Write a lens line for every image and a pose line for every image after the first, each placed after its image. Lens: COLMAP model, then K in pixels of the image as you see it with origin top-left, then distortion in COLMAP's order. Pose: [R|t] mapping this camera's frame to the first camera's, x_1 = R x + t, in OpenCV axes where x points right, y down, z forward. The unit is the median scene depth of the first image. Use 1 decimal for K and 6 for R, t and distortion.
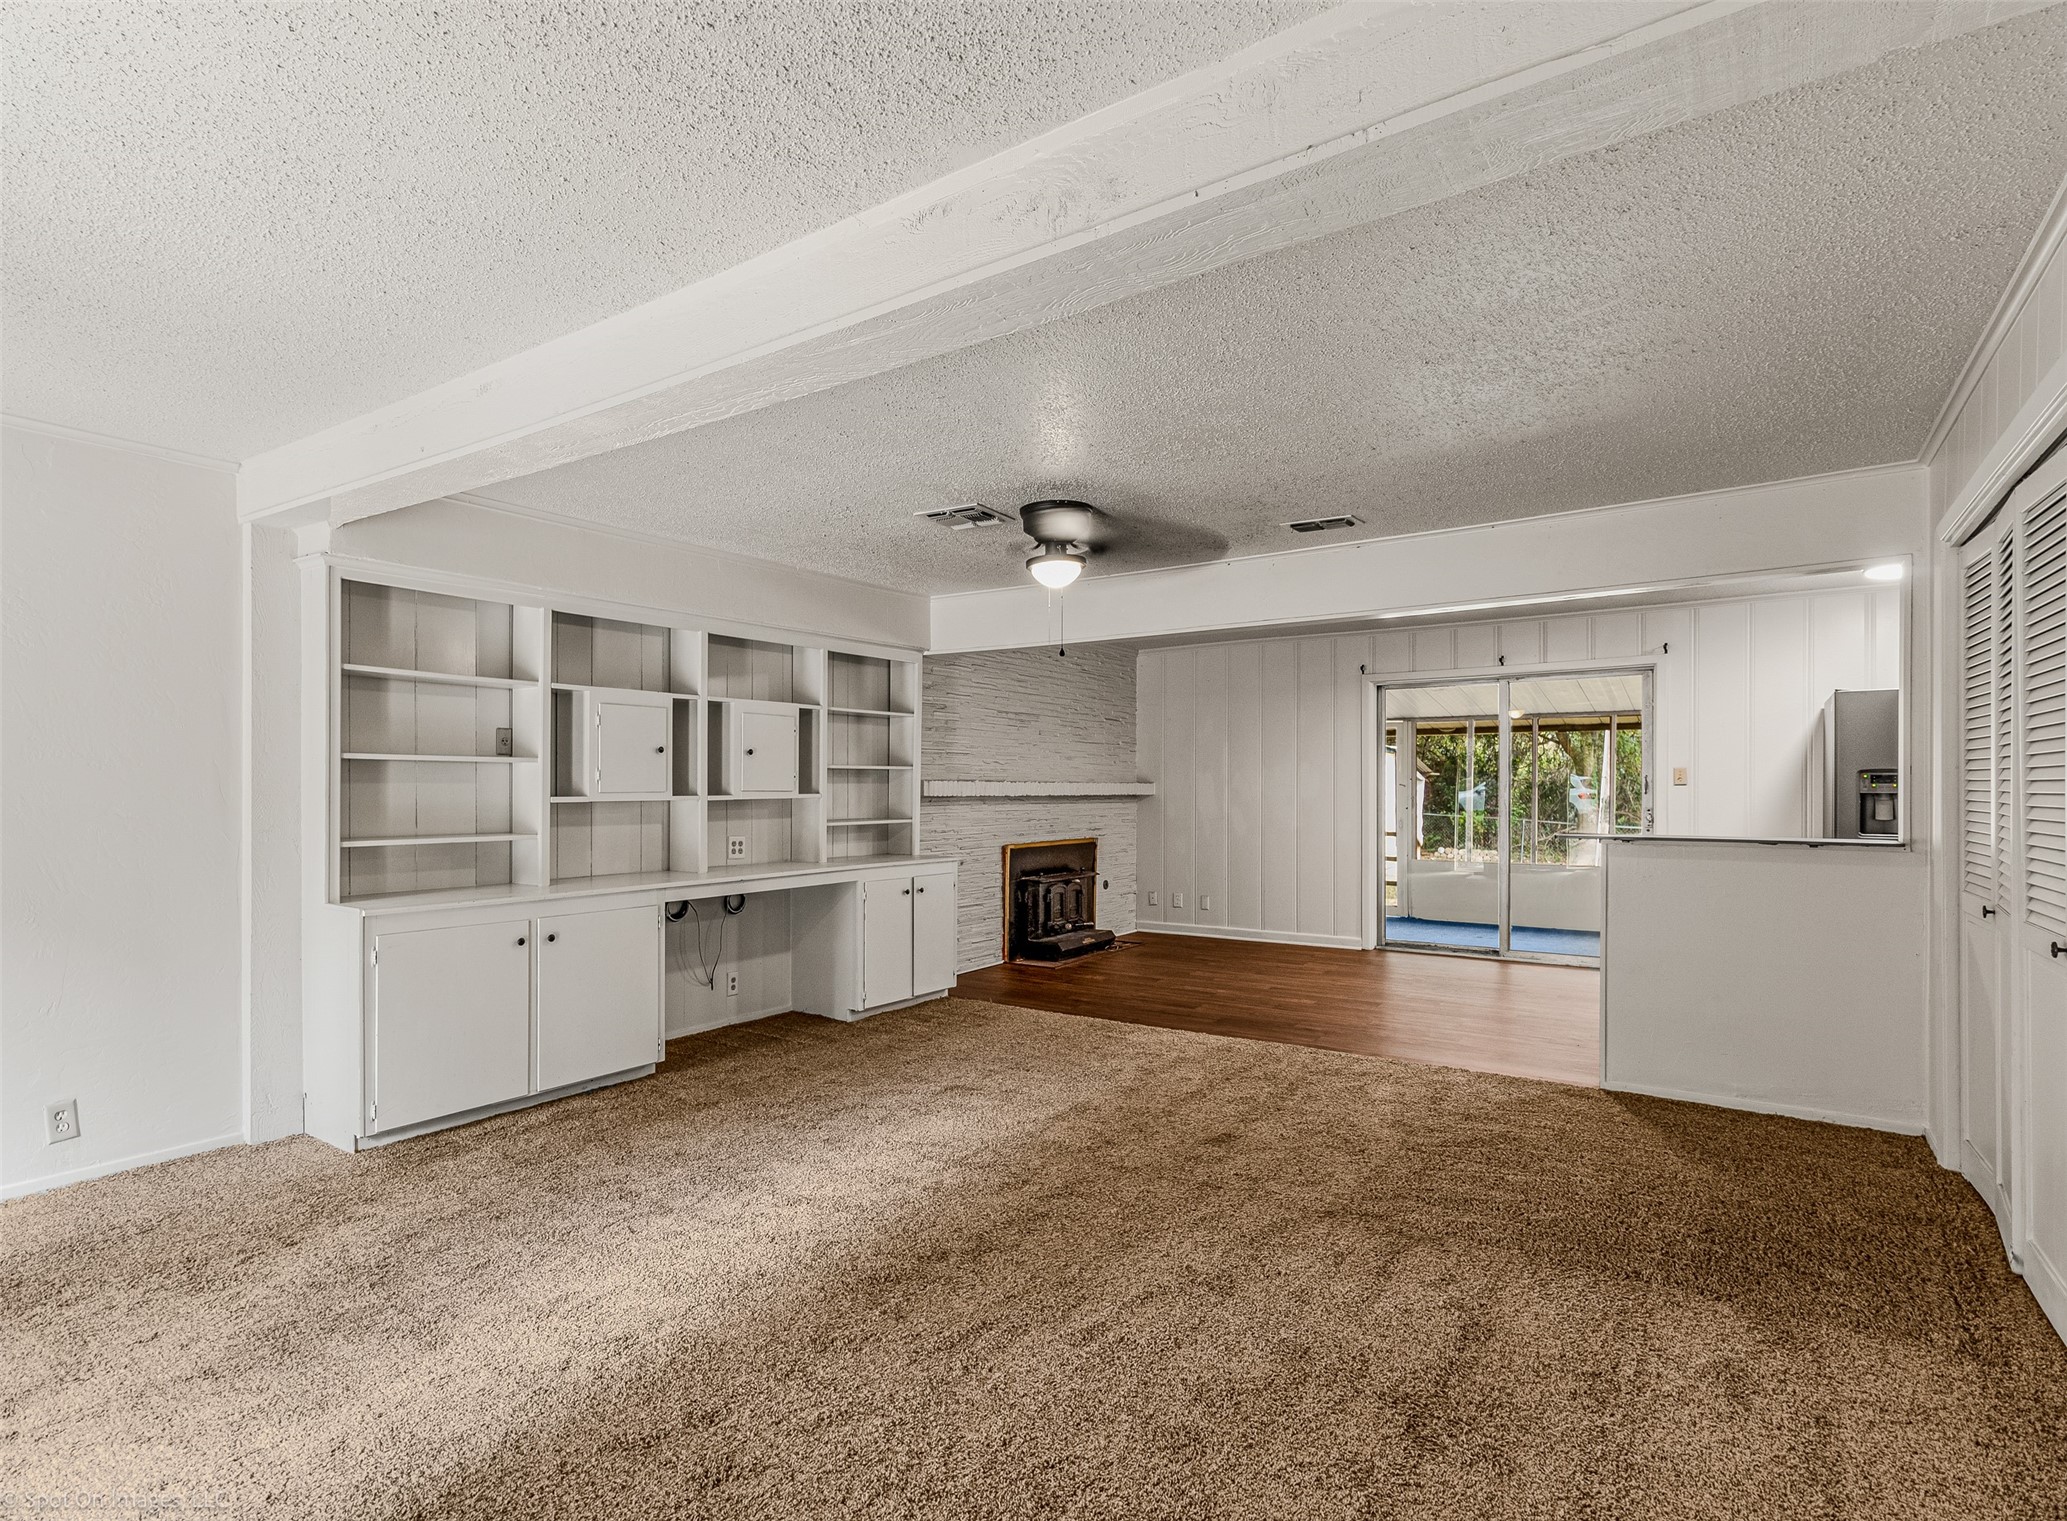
lens RADIAL K [[1072.9, 0, 954.0], [0, 1072.9, 796.0], [0, 0, 1]] dist [0.002793, 0.000598]
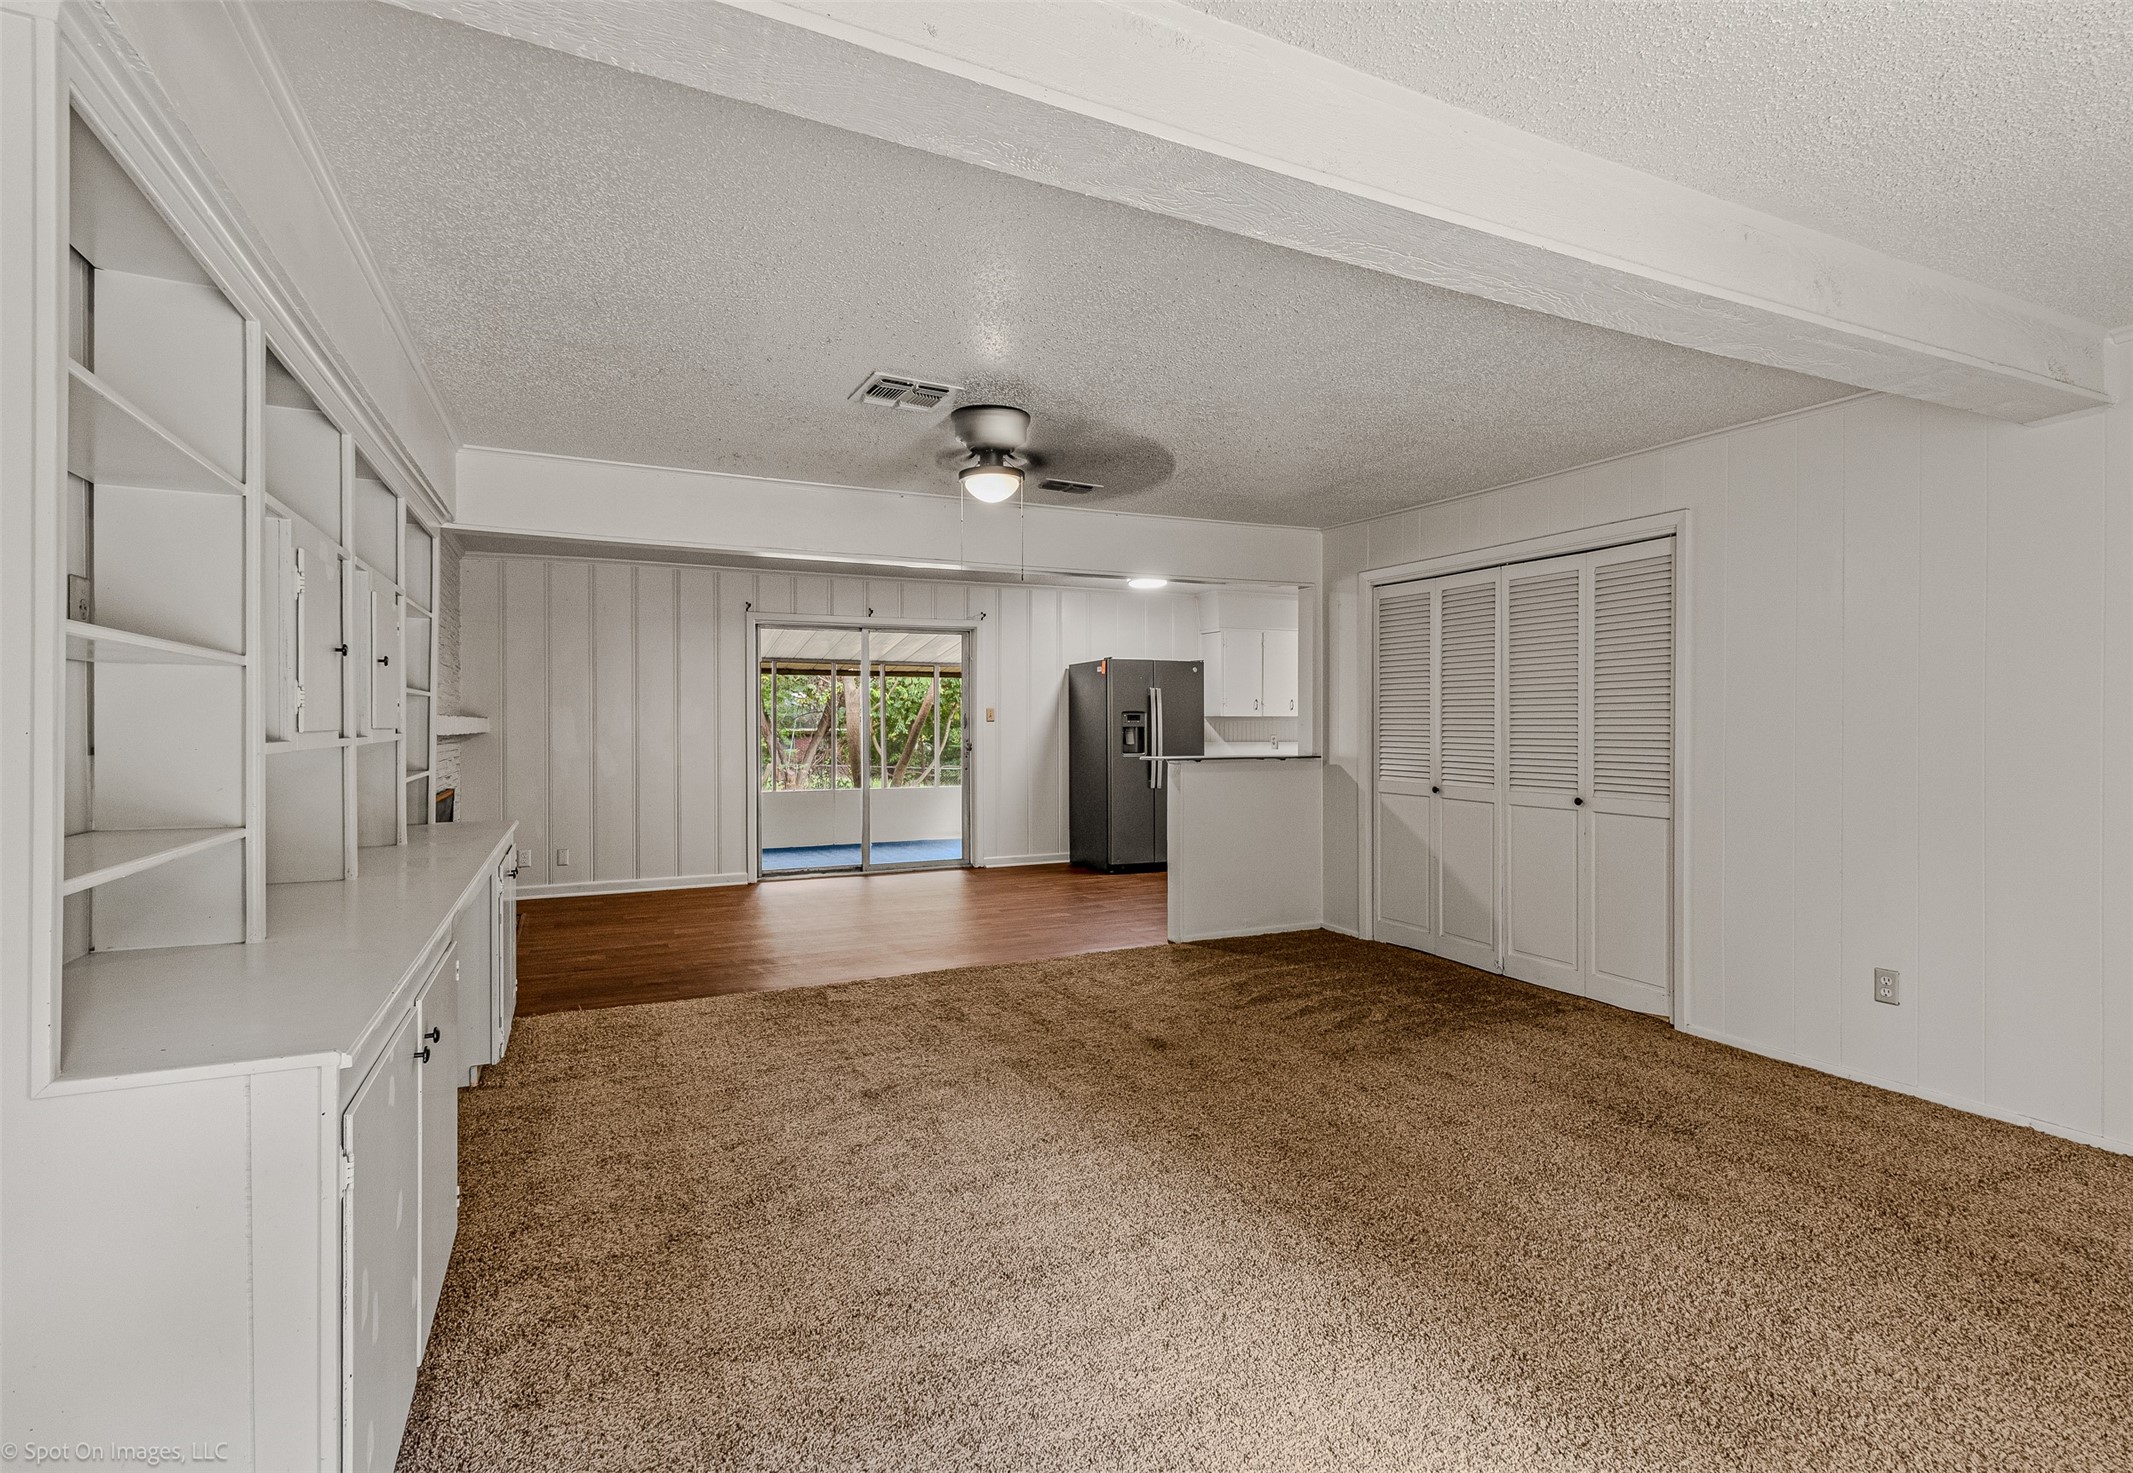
lens RADIAL K [[1042.7, 0, 1042.6], [0, 1042.7, 736.4], [0, 0, 1]] dist [0.000410, 0.000443]
pose [[0.465037, -0.012527, 0.885202, -0.423031], [0.007636, 0.999919, 0.010139, -0.004029], [-0.885258, 0.002044, 0.465096, 0.343914]]
